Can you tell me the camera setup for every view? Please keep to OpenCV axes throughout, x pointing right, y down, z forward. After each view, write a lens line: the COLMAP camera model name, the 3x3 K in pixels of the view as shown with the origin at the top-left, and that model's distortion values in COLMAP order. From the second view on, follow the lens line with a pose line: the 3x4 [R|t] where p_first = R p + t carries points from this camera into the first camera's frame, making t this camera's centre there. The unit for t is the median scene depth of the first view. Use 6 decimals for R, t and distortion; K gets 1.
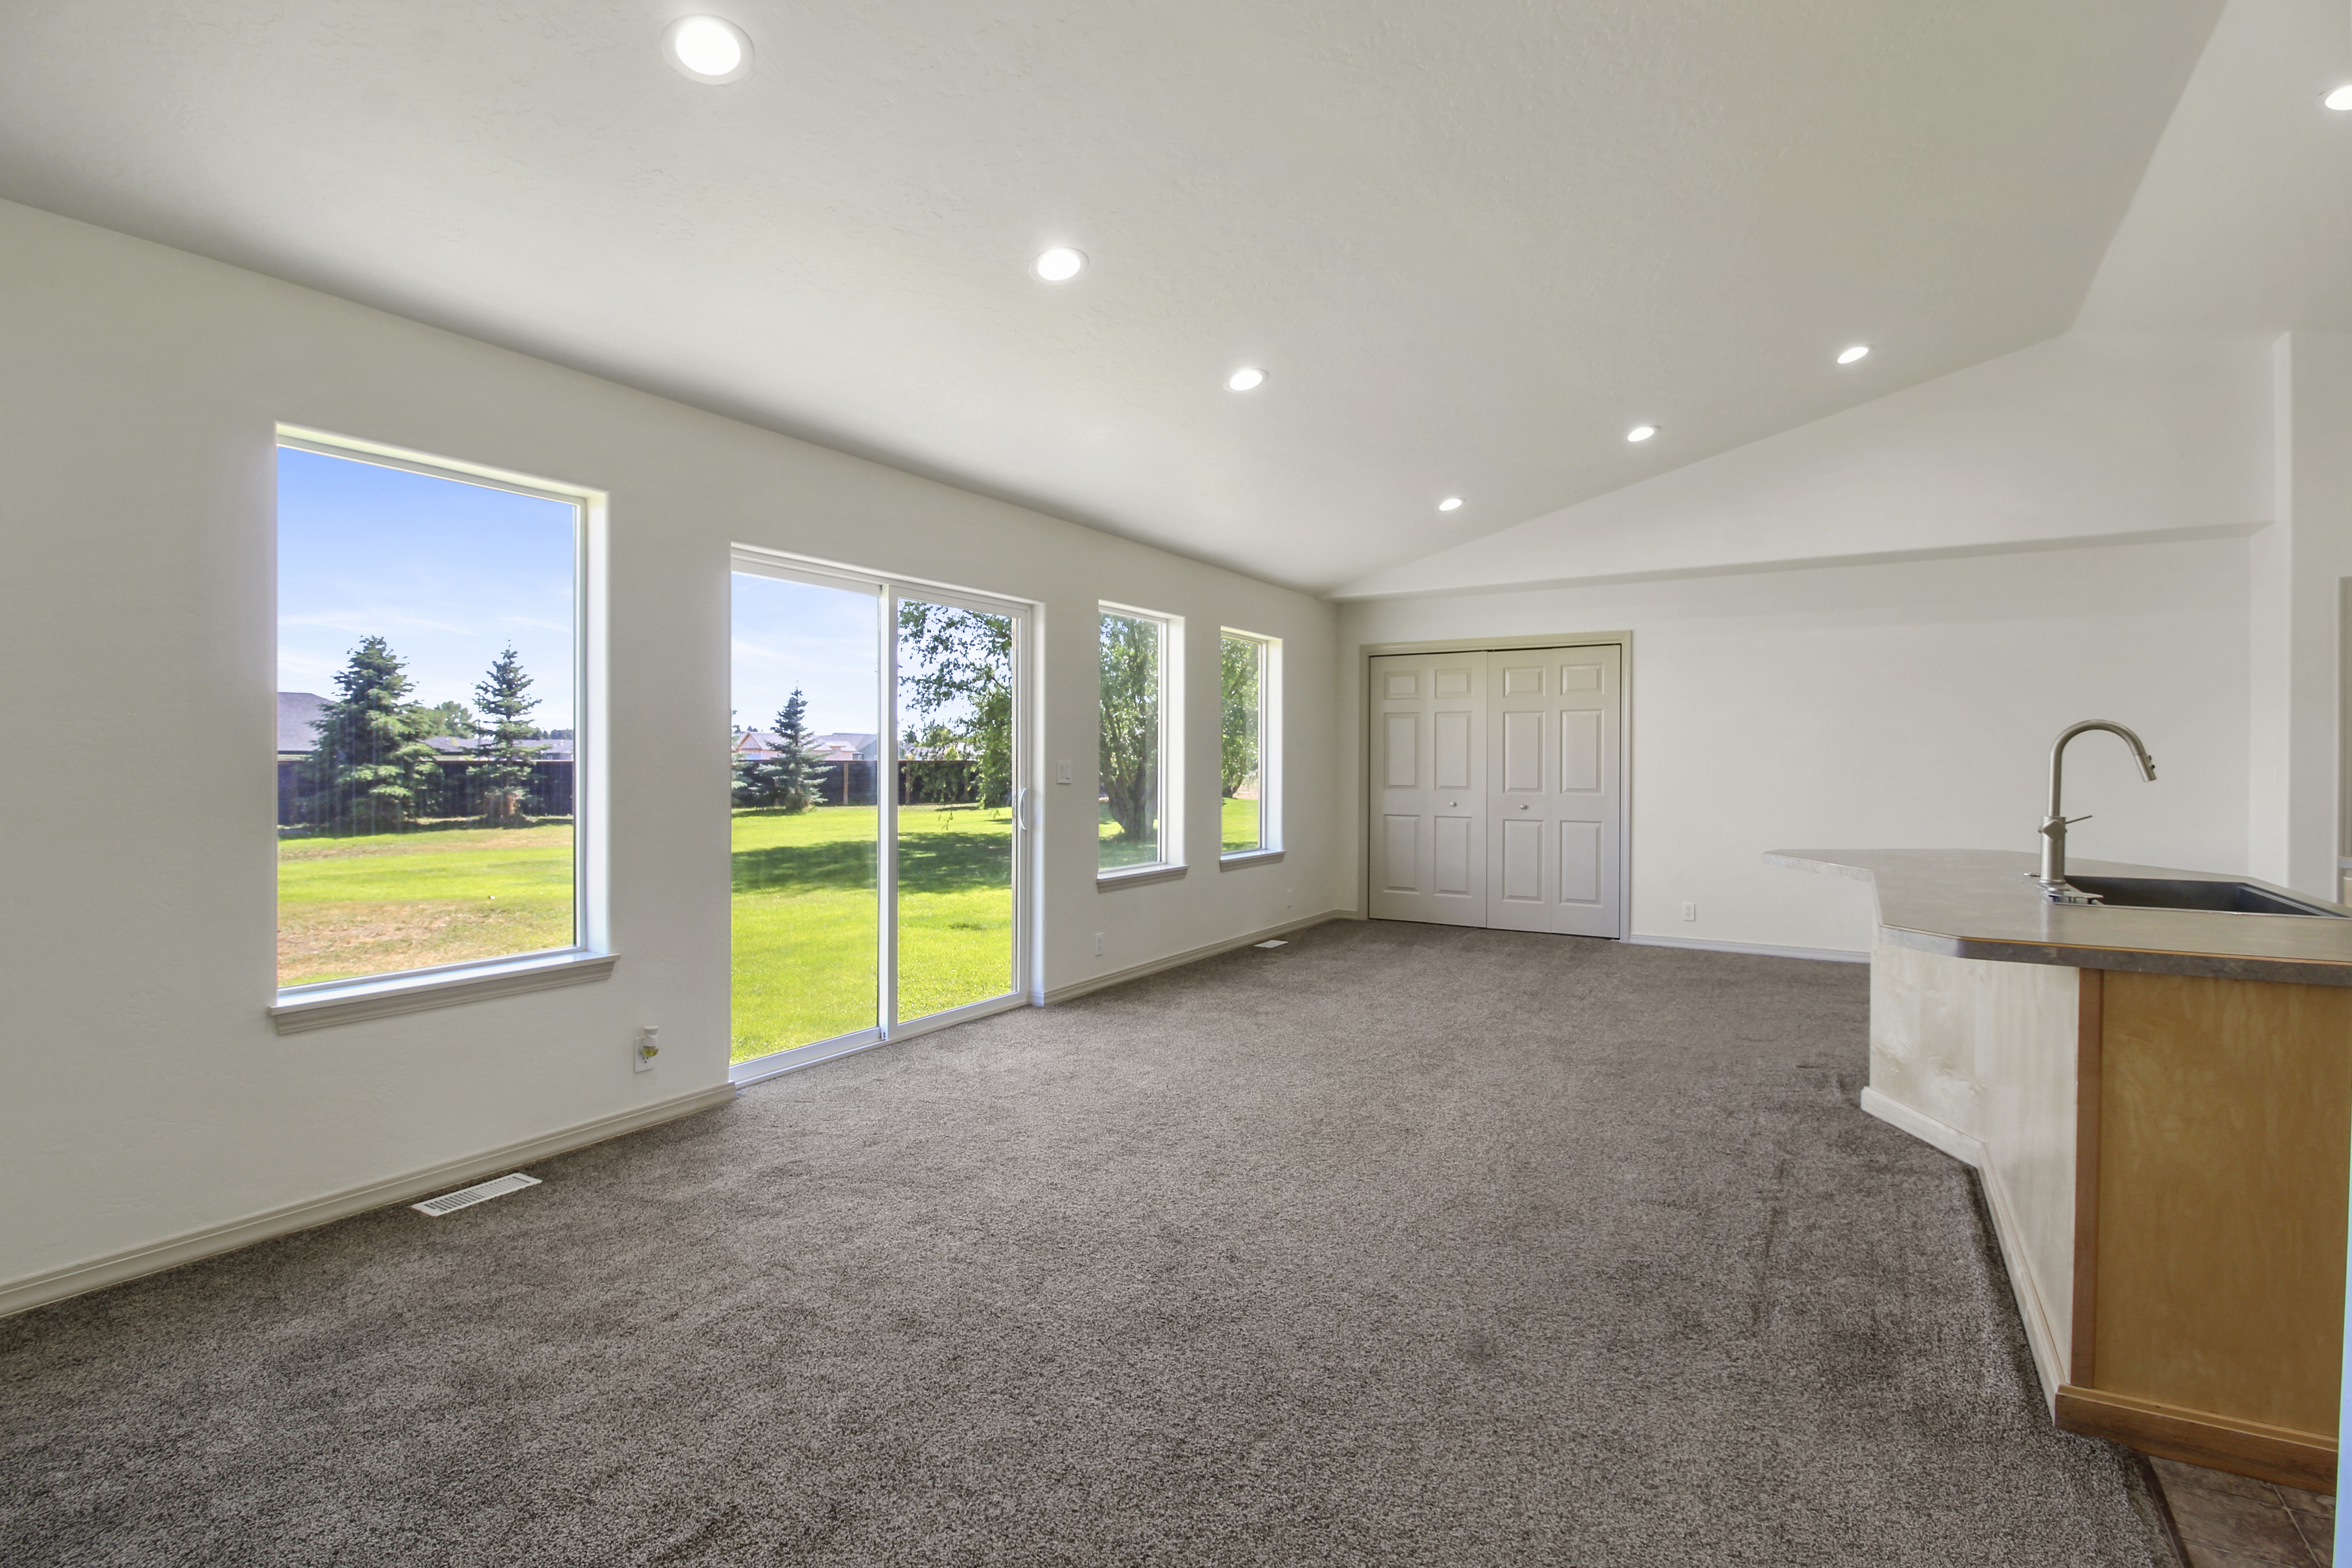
lens RADIAL K [[1083.2, 0, 1200.1], [0, 1083.2, 769.5], [0, 0, 1]] dist [-0.005569, -0.009210]
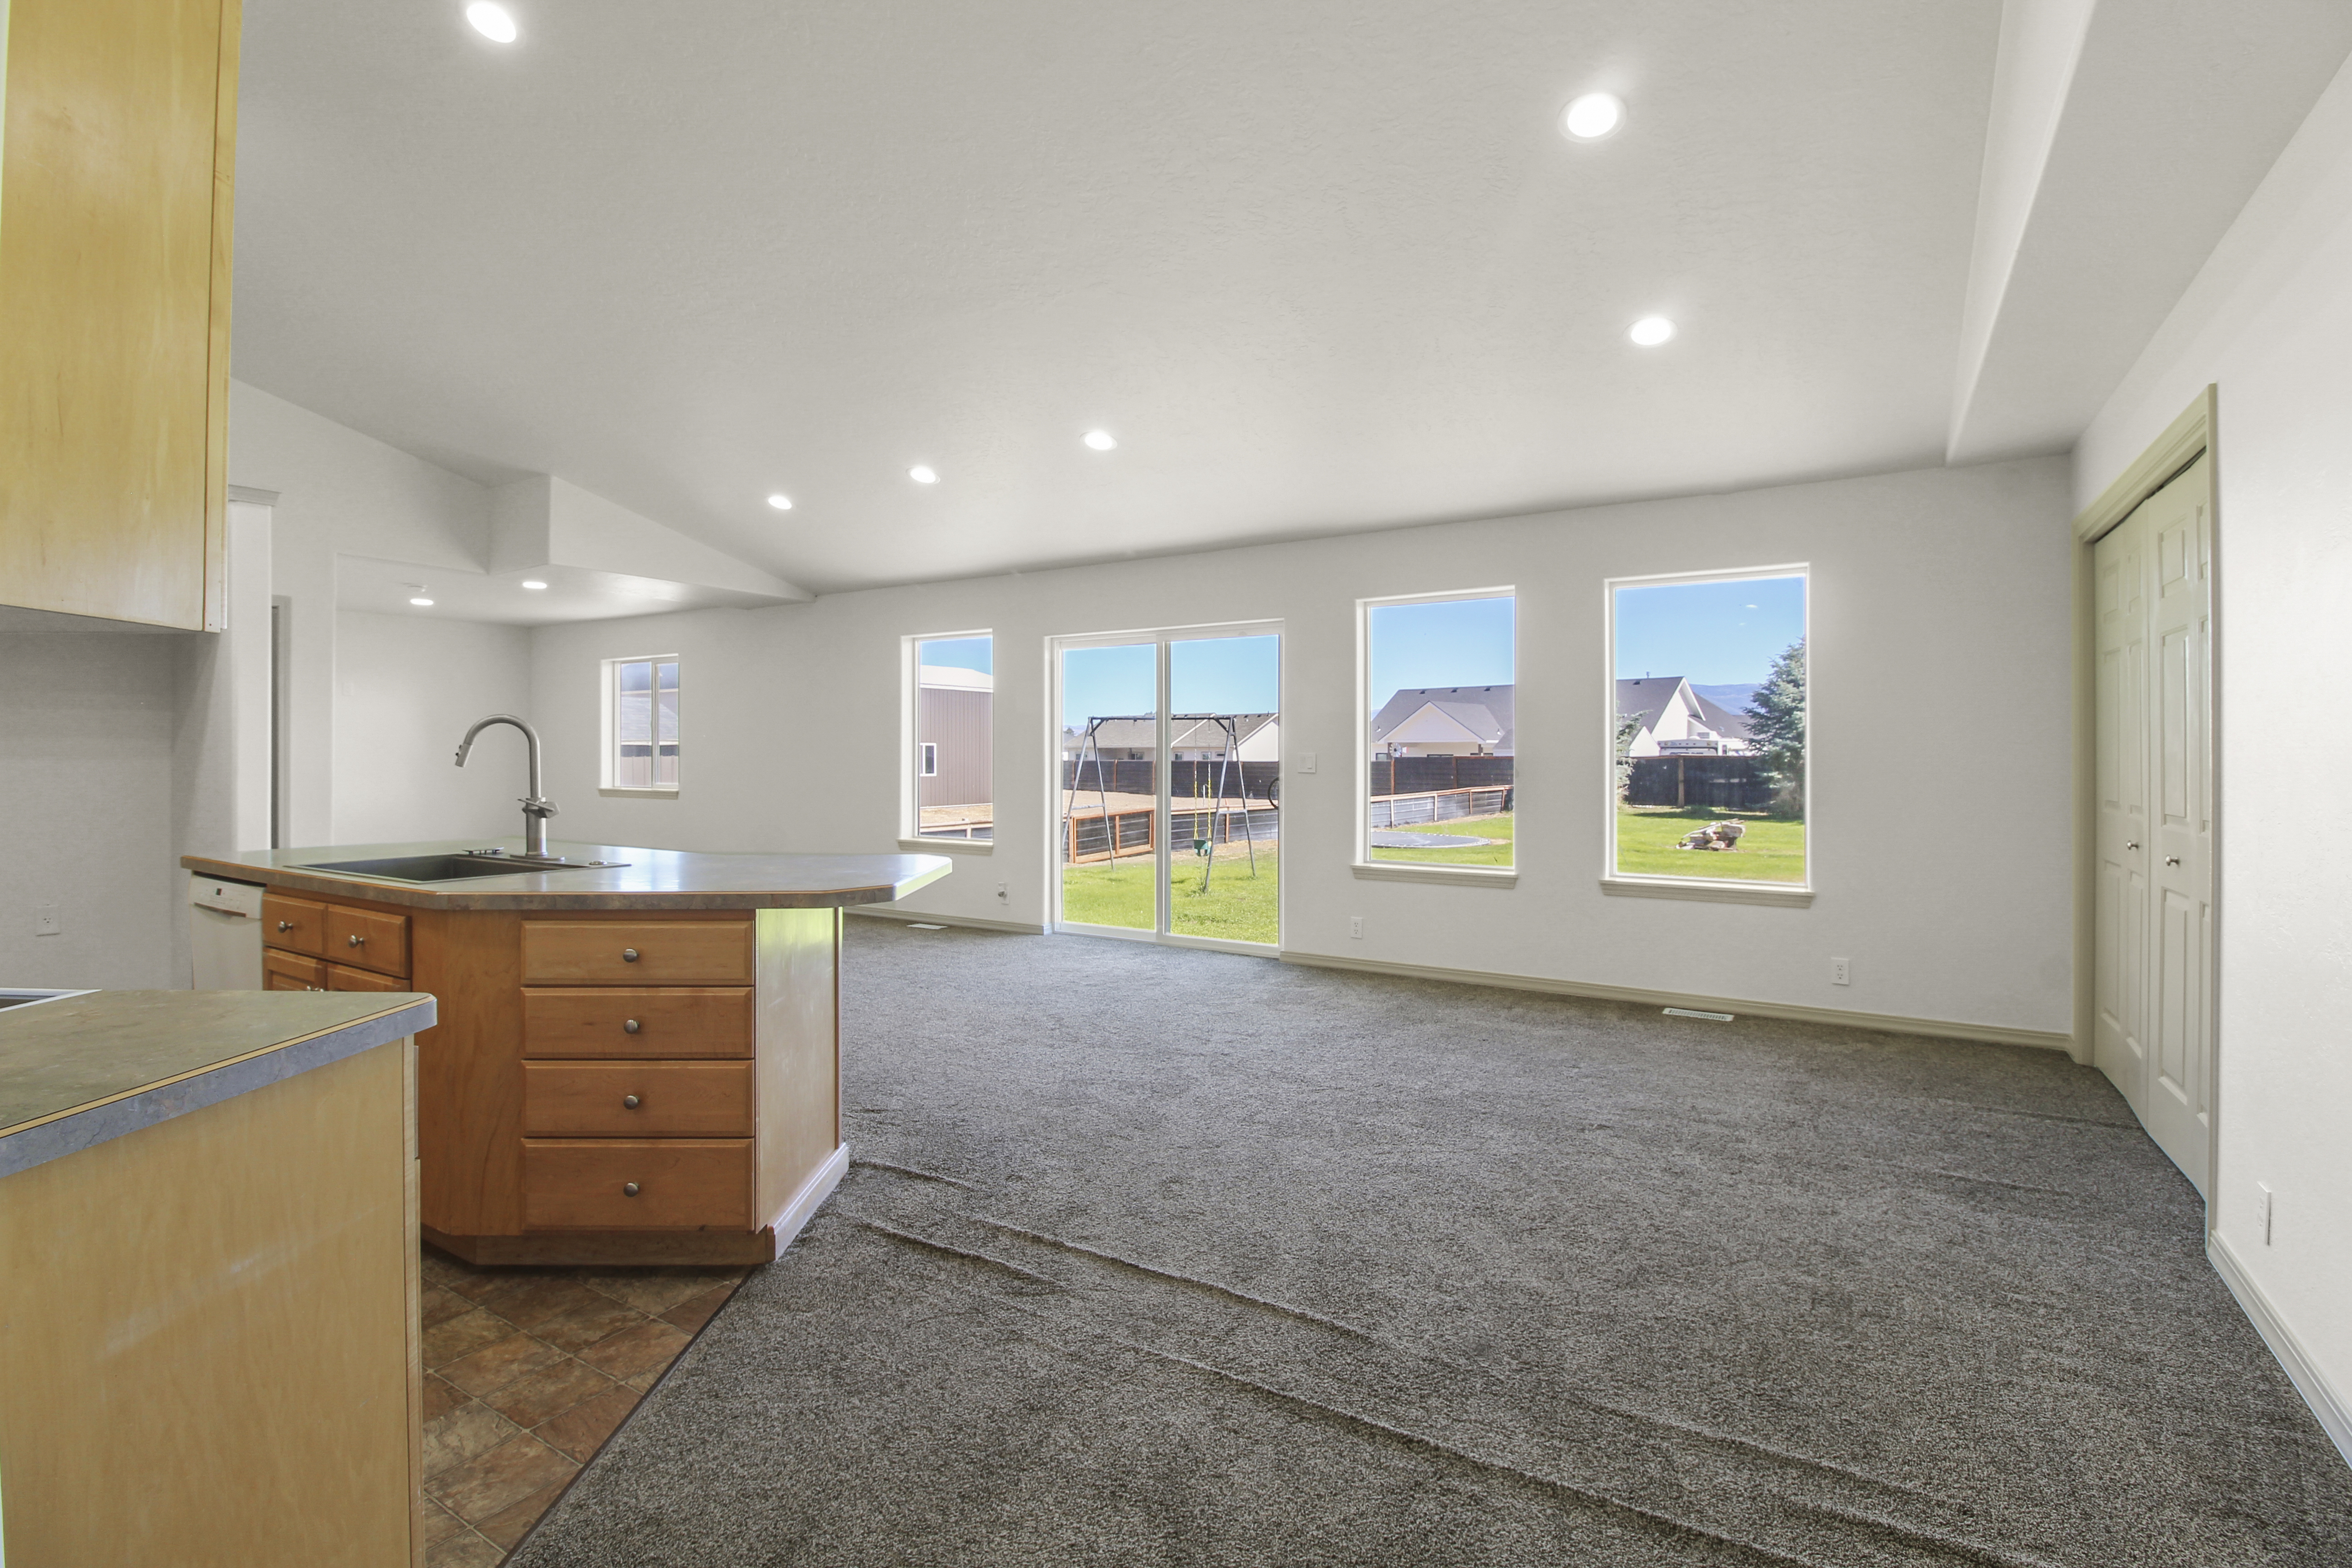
lens RADIAL K [[1083.2, 0, 1176.9], [0, 1083.2, 773.0], [0, 0, 1]] dist [-0.005569, -0.009210]
pose [[-0.021076, 0.011636, -0.999710, 0.217567], [-0.004213, 0.999922, 0.011727, -0.000160], [0.999769, 0.004459, -0.021025, 0.193865]]
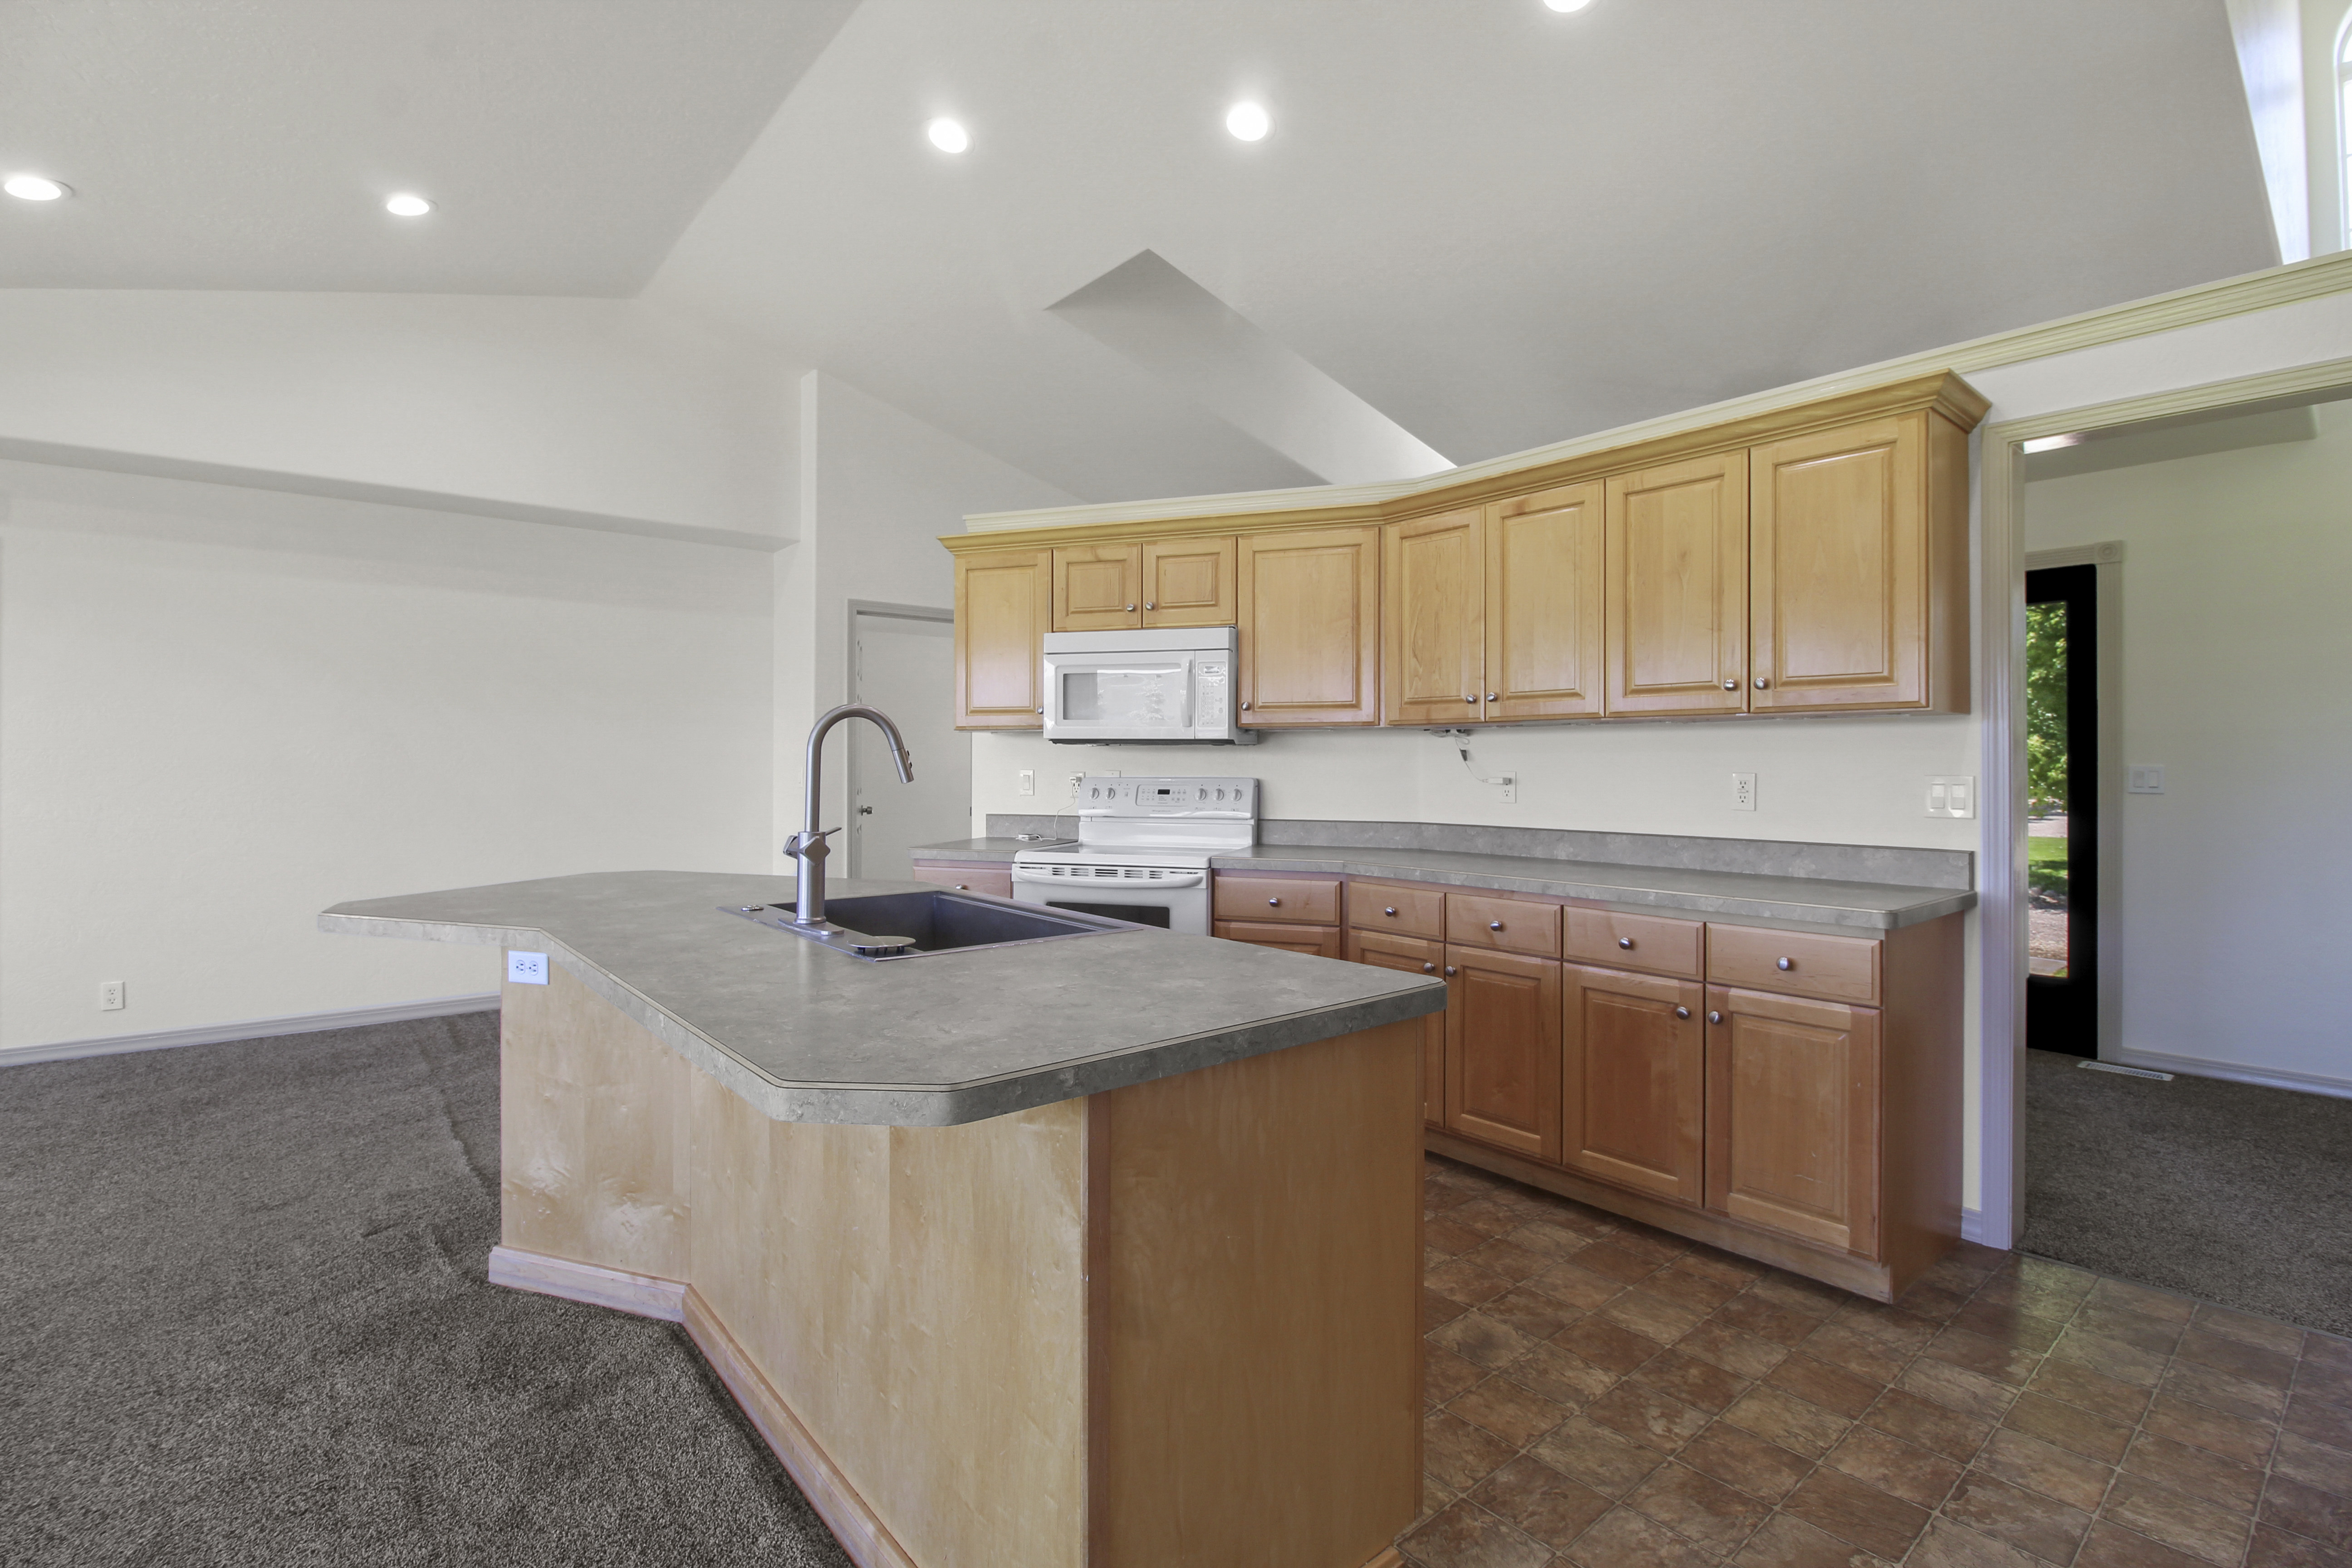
lens RADIAL K [[1083.2, 0, 1170.6], [0, 1083.2, 752.9], [0, 0, 1]] dist [-0.005569, -0.009210]
pose [[0.333373, 0.008482, 0.942757, 0.019302], [0.006145, 0.999919, -0.011170, -0.000145], [-0.942775, 0.009517, 0.333294, 0.058242]]
